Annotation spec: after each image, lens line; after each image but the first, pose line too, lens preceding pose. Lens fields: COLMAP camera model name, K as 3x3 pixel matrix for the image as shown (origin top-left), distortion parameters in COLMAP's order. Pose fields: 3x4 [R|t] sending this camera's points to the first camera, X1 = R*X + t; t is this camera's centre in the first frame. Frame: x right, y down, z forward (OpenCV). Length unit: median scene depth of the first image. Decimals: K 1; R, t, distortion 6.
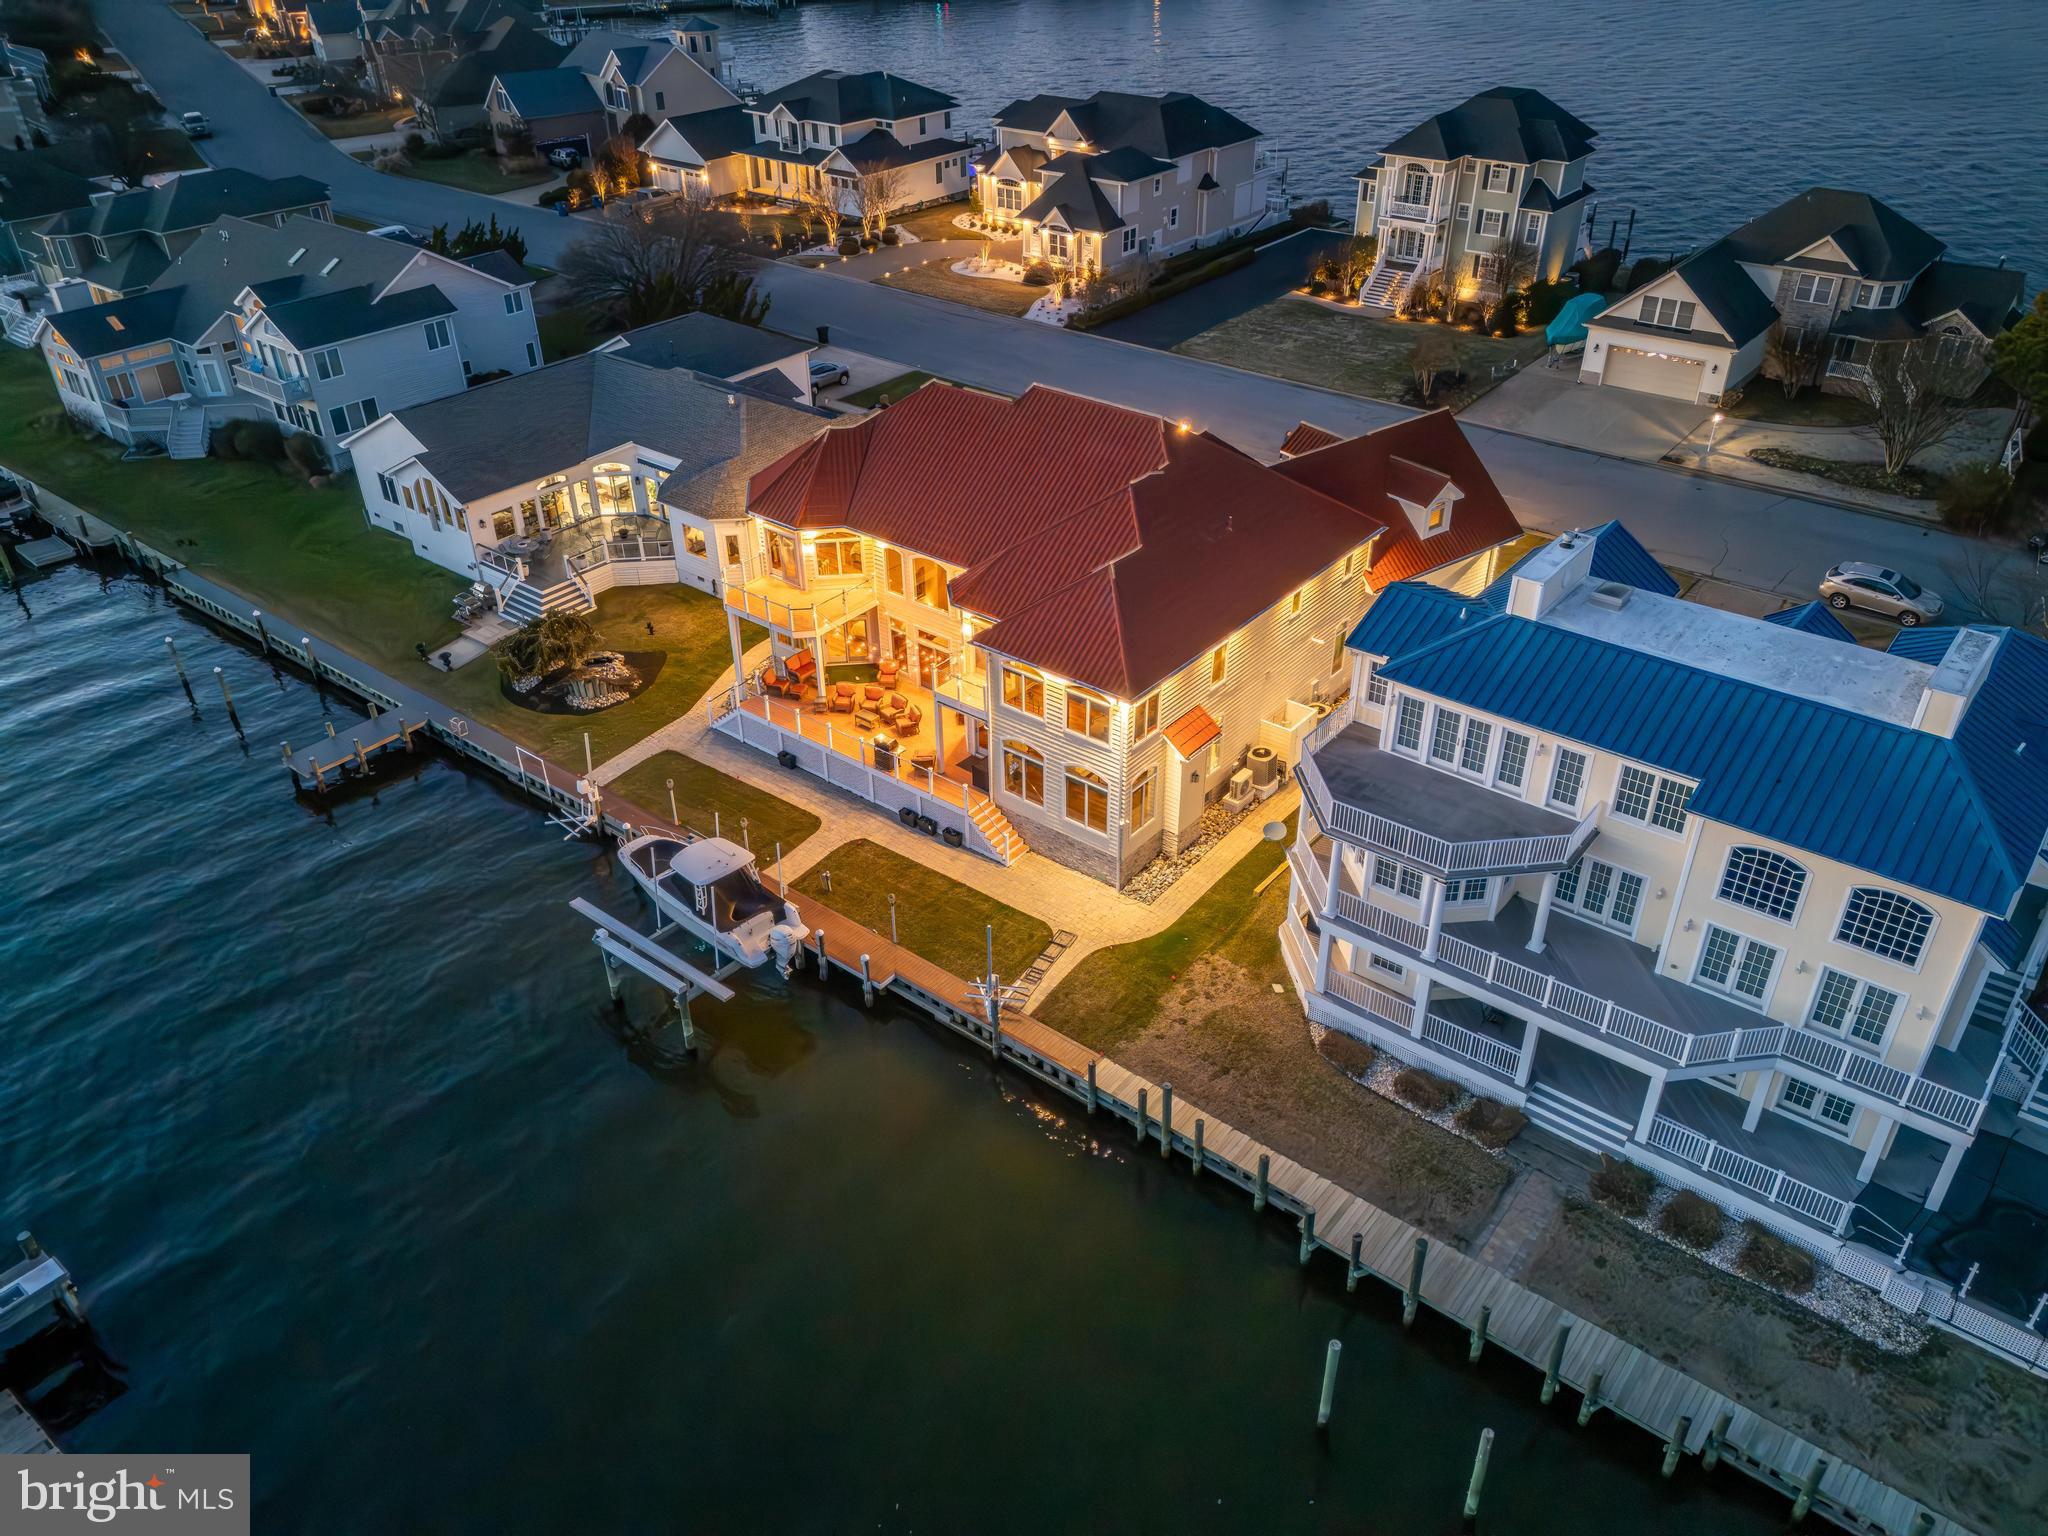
lens RADIAL K [[1492.6, 0, 1024.0], [0, 1492.6, 768.0], [0, 0, 1]] dist [0.058155, -0.046297]
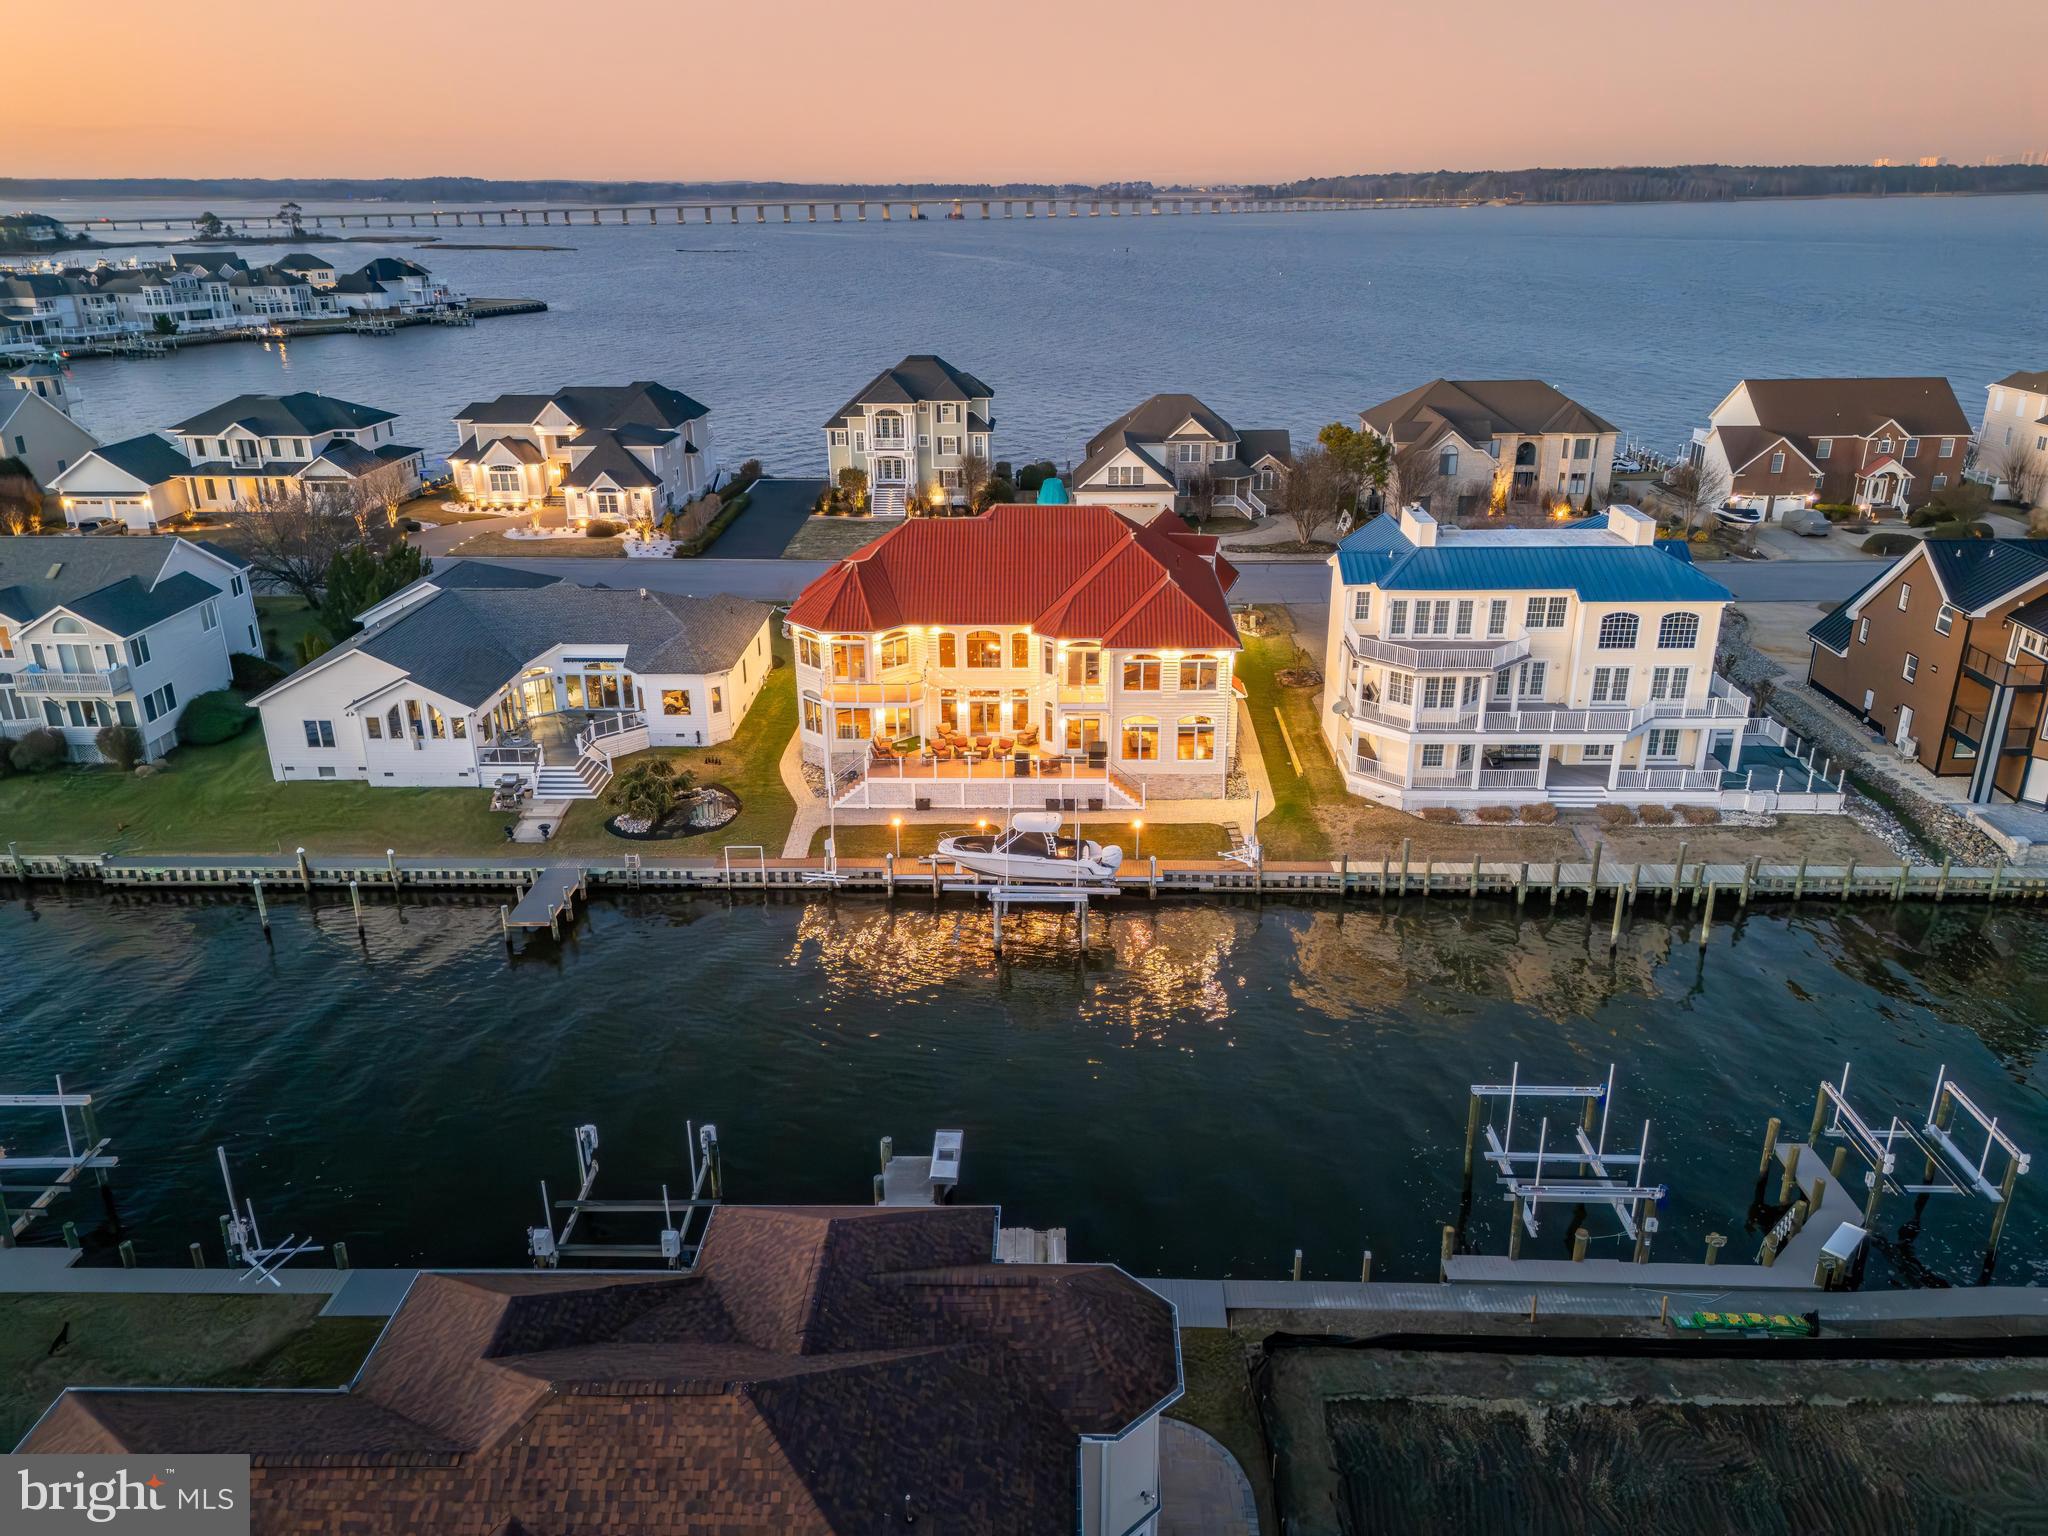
lens RADIAL K [[1485.8, 0, 1024.0], [0, 1485.8, 768.0], [0, 0, 1]] dist [0.064384, -0.060692]
pose [[0.800684, -0.214196, 0.559487, -0.852485], [0.325647, 0.939490, -0.106357, 0.137961], [-0.502851, 0.267354, 0.821987, -0.089493]]
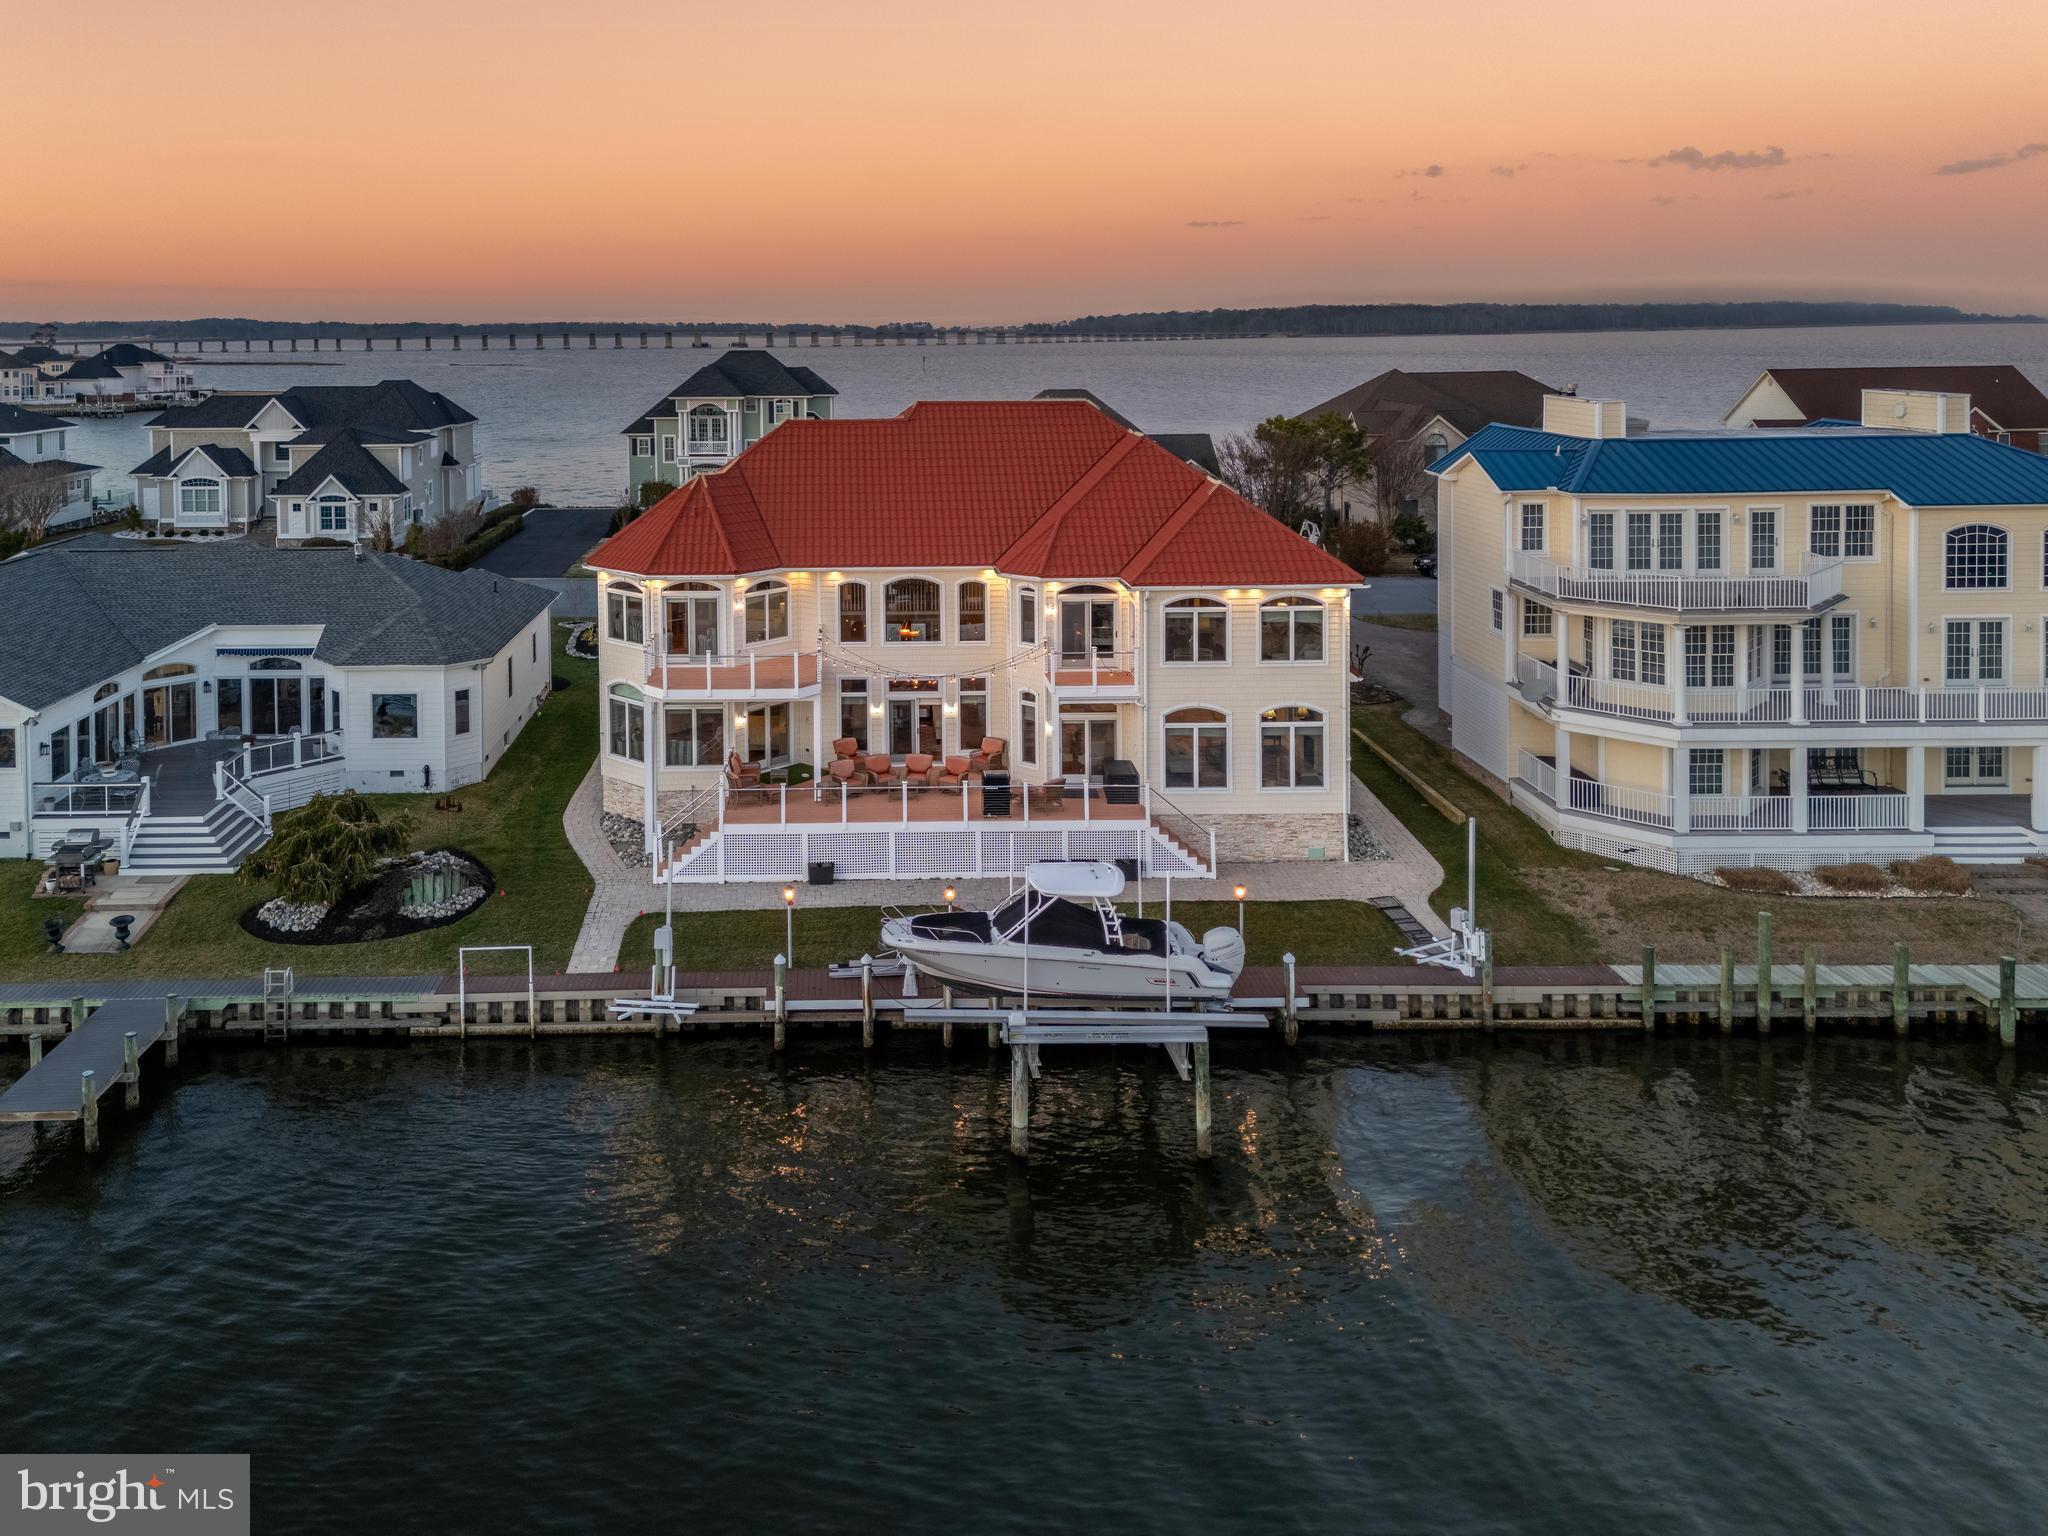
lens RADIAL K [[1608.5, 0, 858.7], [0, 1608.5, 351.0], [0, 0, 1]] dist [0.026723, -0.002501]
pose [[0.780358, -0.010312, 0.625248, -0.670657], [0.341895, 0.844224, -0.412788, 0.116043], [-0.523592, 0.535891, 0.662323, 0.384703]]
